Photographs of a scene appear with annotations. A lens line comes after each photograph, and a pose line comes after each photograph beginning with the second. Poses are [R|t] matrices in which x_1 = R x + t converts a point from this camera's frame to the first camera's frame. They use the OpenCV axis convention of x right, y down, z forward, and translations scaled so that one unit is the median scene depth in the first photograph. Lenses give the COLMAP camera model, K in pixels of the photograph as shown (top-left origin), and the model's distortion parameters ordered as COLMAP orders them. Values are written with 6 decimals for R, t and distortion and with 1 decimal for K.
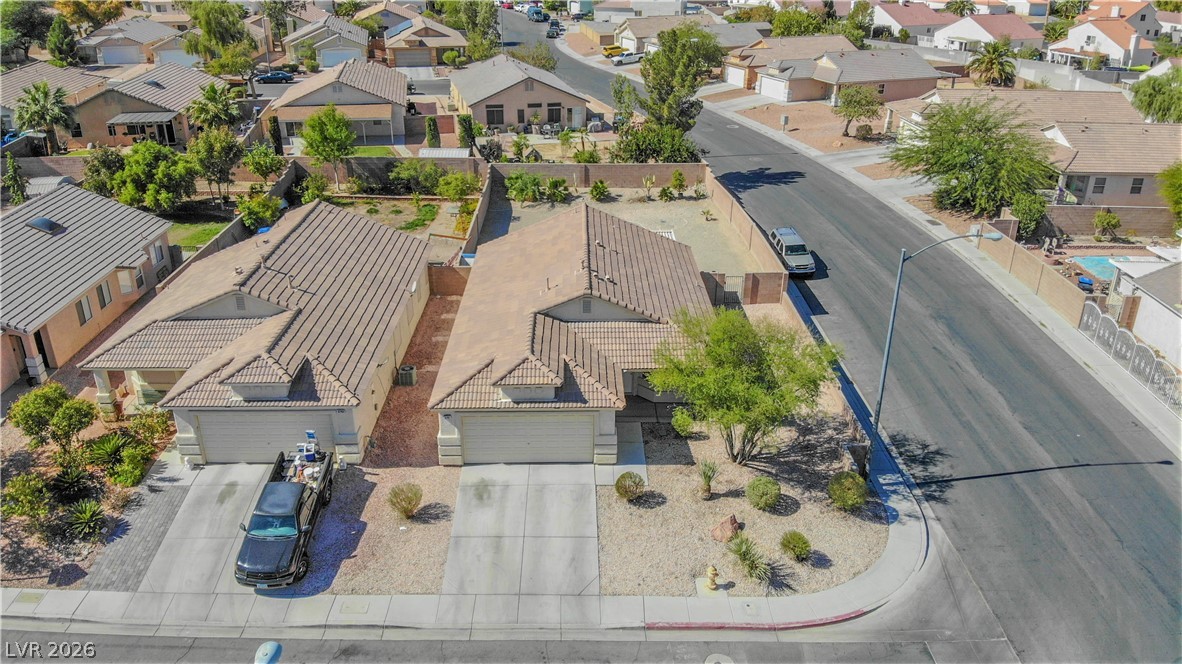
lens RADIAL K [[871.3, 0, 587.8], [0, 871.3, 329.2], [0, 0, 1]] dist [0.102725, -0.275990]
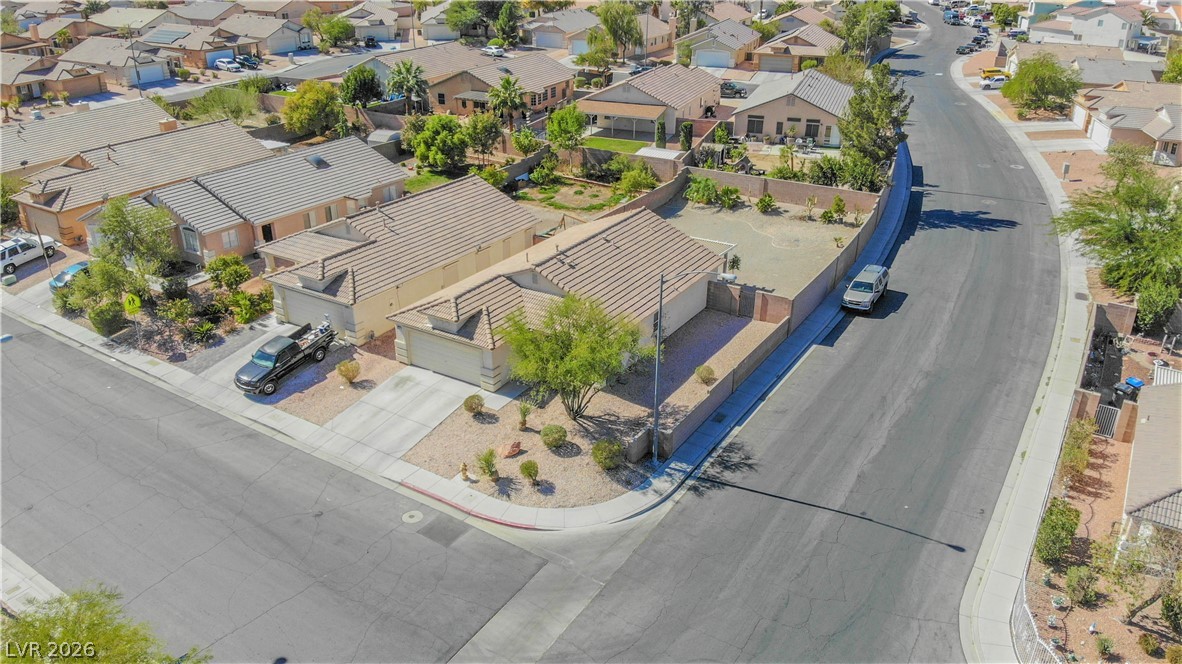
lens RADIAL K [[856.9, 0, 586.0], [0, 856.9, 344.4], [0, 0, 1]] dist [0.180748, -0.403808]
pose [[0.837052, 0.238160, -0.492569, 0.442772], [-0.224371, 0.970525, 0.087967, -0.037243], [0.499001, 0.036885, 0.865816, -0.047563]]
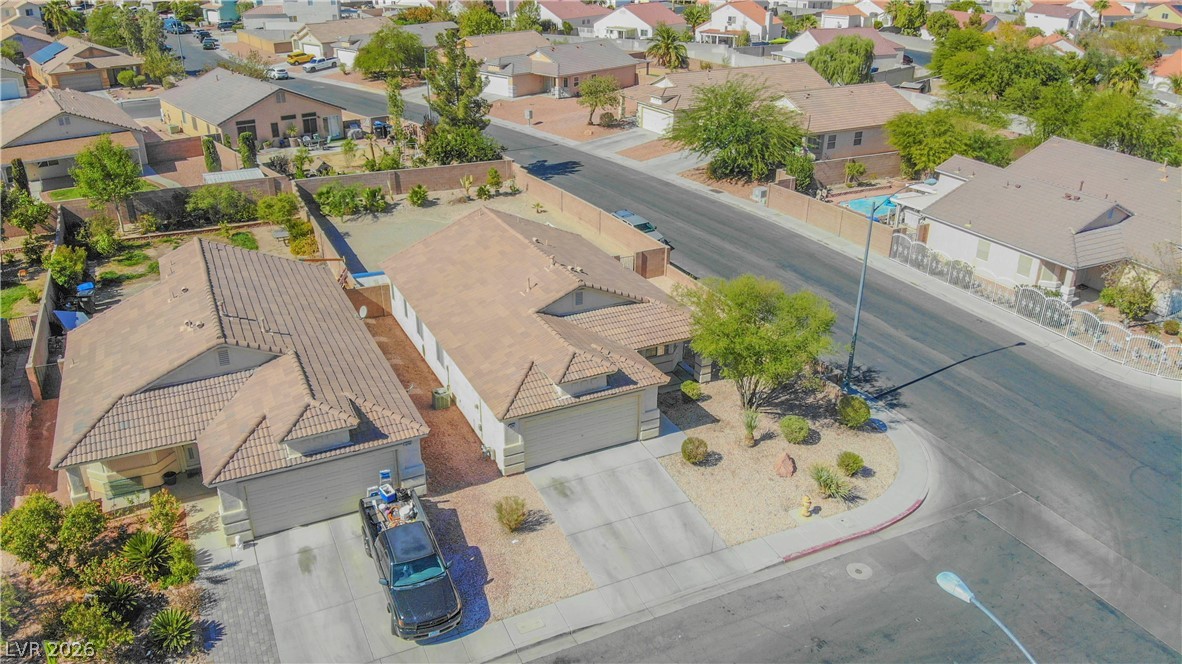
lens RADIAL K [[871.3, 0, 587.8], [0, 871.3, 329.2], [0, 0, 1]] dist [0.102725, -0.275990]
pose [[0.906128, -0.175534, 0.384864, -0.242206], [0.175159, 0.983869, 0.036341, -0.015579], [-0.385035, 0.034483, 0.922258, 0.025924]]
